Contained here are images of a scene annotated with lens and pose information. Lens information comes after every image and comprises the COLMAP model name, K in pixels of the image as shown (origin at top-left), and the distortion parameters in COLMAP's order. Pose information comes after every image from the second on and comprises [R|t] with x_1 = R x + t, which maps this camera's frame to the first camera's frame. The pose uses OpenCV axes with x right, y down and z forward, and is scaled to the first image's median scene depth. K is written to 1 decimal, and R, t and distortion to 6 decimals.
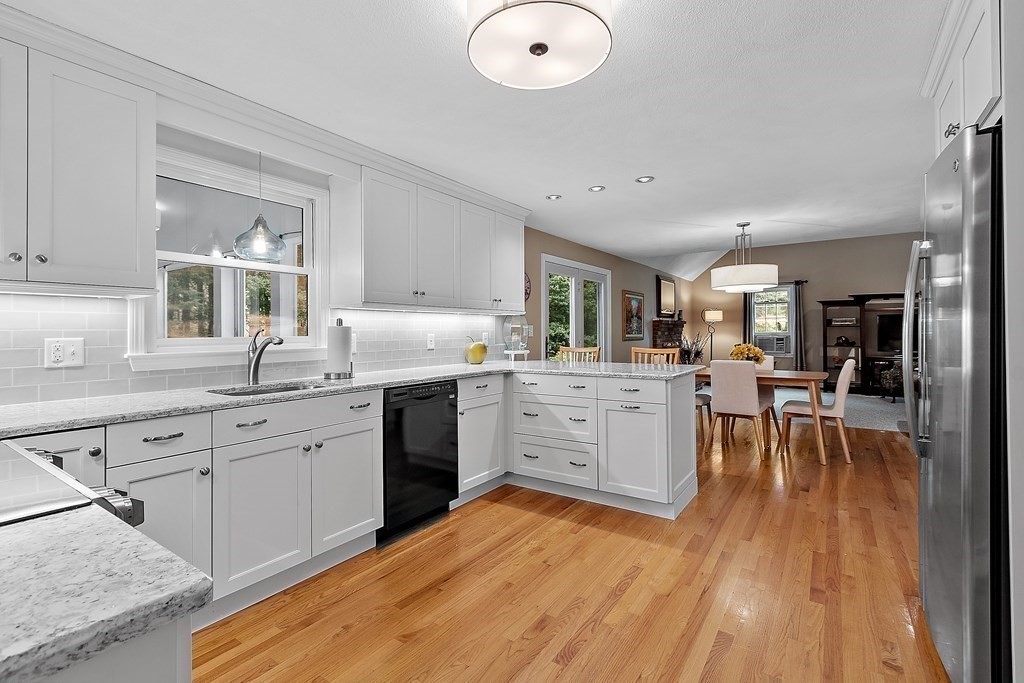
lens RADIAL K [[460.2, 0, 511.8], [0, 460.2, 331.5], [0, 0, 1]] dist [0.002014, 0.000405]
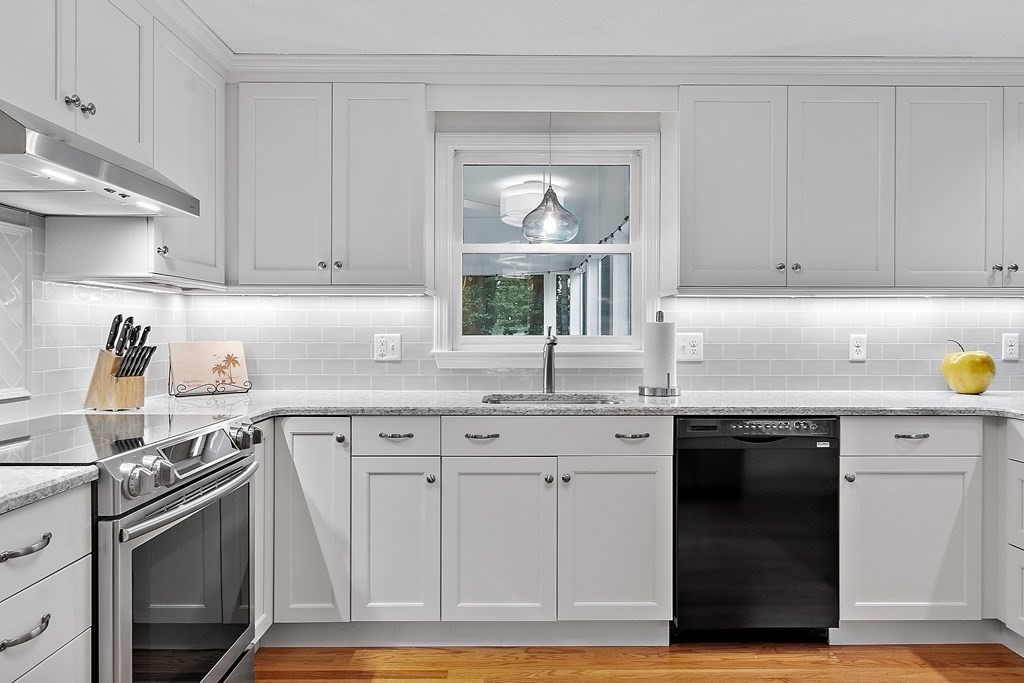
lens RADIAL K [[637.7, 0, 512.0], [0, 637.7, 341.5], [0, 0, 1]] dist [-0.002204, 0.001886]
pose [[0.580341, 0.020260, -0.814121, 0.332202], [-0.004717, 0.999757, 0.021518, -0.001882], [0.814360, -0.008648, 0.580296, 0.272798]]
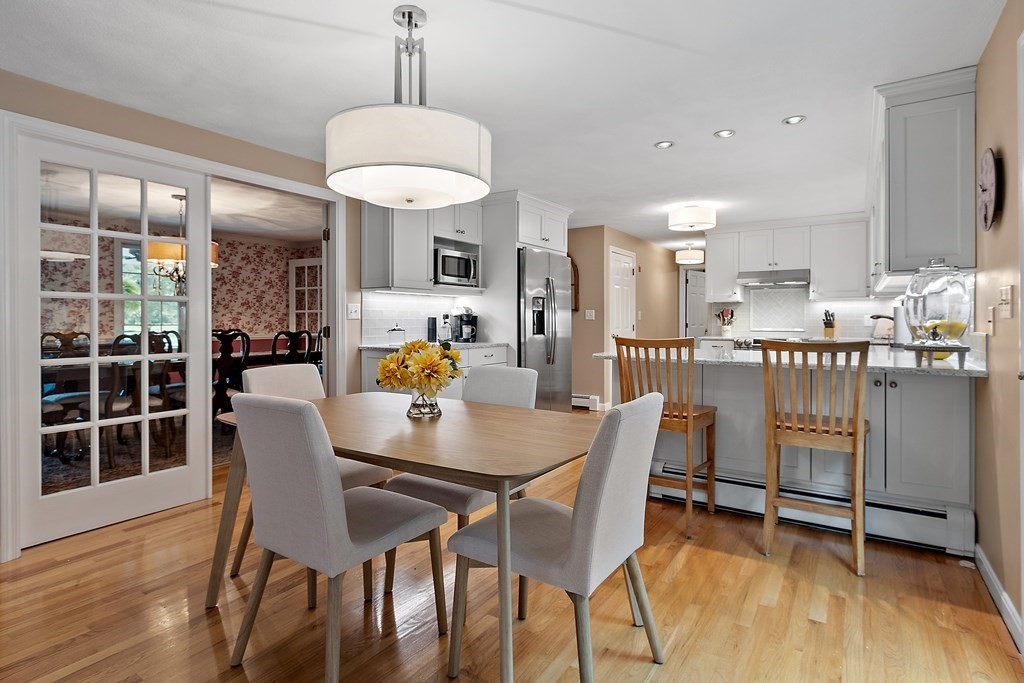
lens RADIAL K [[533.1, 0, 503.2], [0, 533.1, 323.7], [0, 0, 1]] dist [-0.000560, -0.000483]
pose [[-0.999836, 0.007064, -0.016652, 0.836818], [0.006964, 0.999957, 0.006059, 0.021144], [0.016694, 0.005942, -0.999843, 2.724760]]
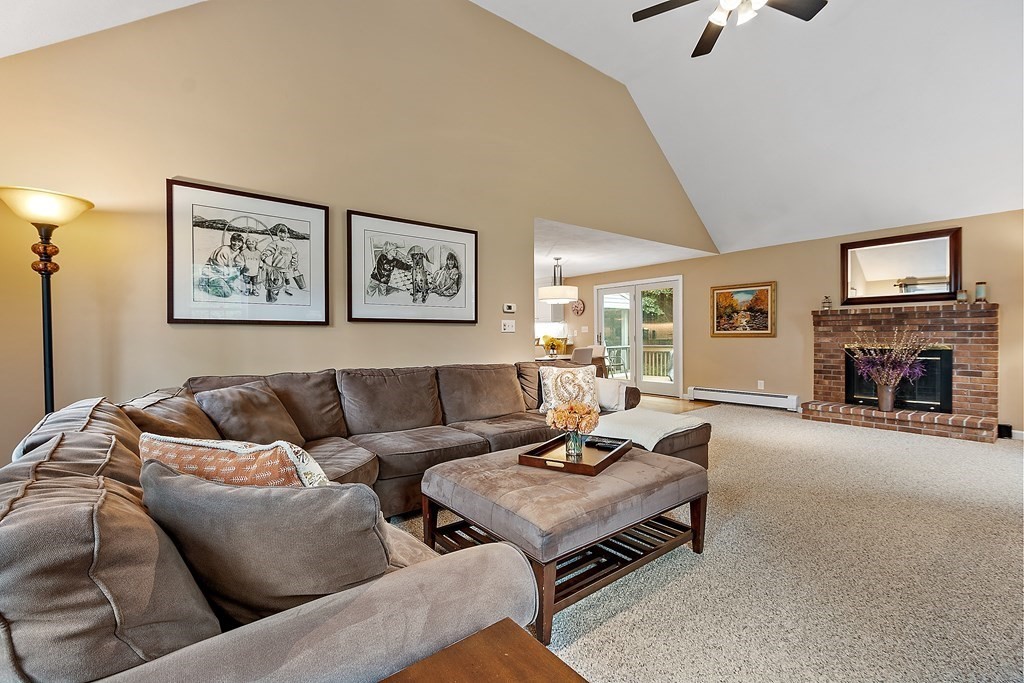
lens RADIAL K [[460.2, 0, 511.8], [0, 460.2, 331.5], [0, 0, 1]] dist [0.002014, 0.000405]
pose [[-0.288335, 0.005021, -0.957516, 3.814131], [0.011246, 0.999935, 0.001857, 0.001544], [0.957463, -0.010233, -0.288373, 2.462735]]
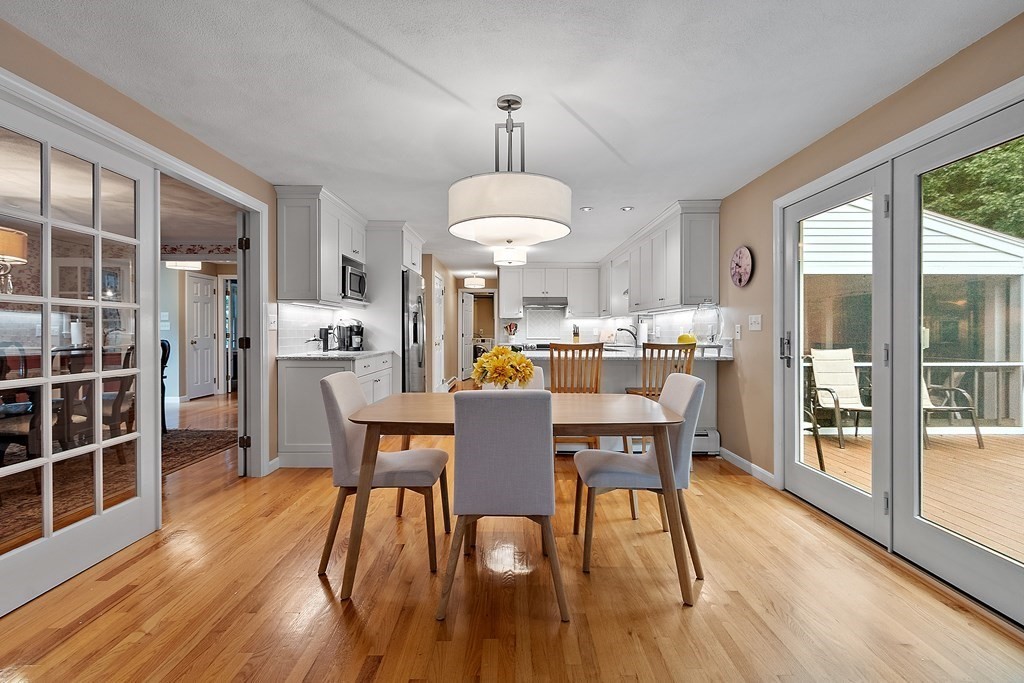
lens RADIAL K [[460.2, 0, 511.8], [0, 460.2, 331.5], [0, 0, 1]] dist [0.002014, 0.000405]
pose [[-0.819314, 0.006479, -0.573308, 1.497240], [0.004717, 0.999978, 0.004561, 0.015561], [0.573325, 0.001033, -0.819327, 2.682038]]
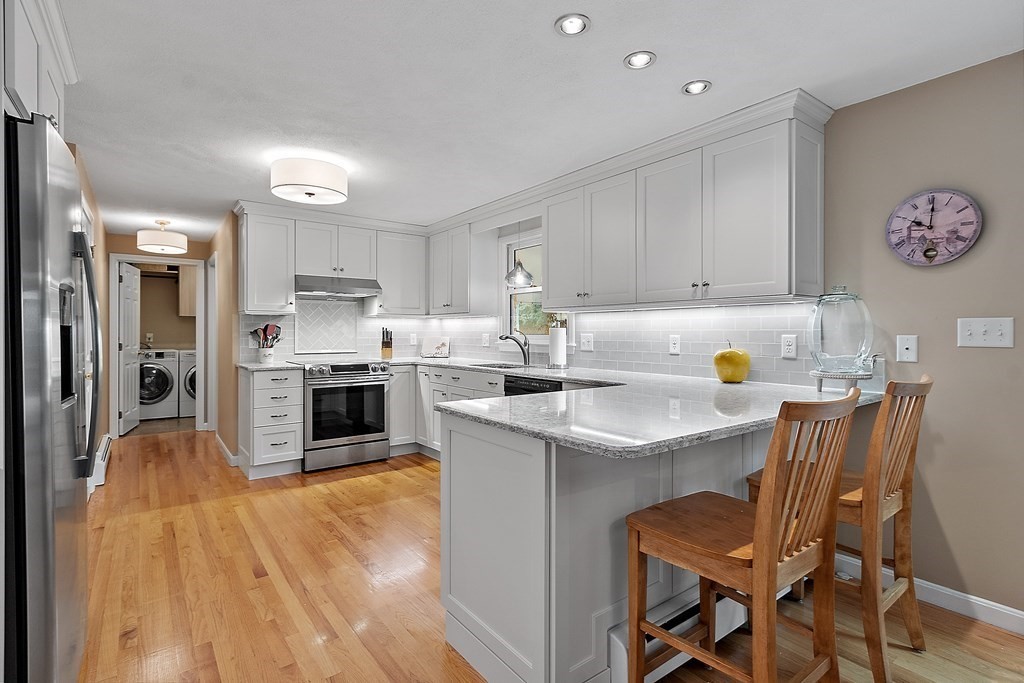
lens RADIAL K [[497.9, 0, 513.8], [0, 497.9, 335.7], [0, 0, 1]] dist [0.000020, -0.000018]
pose [[-0.313620, 0.014035, -0.949445, 1.085928], [0.003295, 0.999901, 0.013693, -0.010042], [0.949543, 0.001166, -0.313635, 1.475740]]
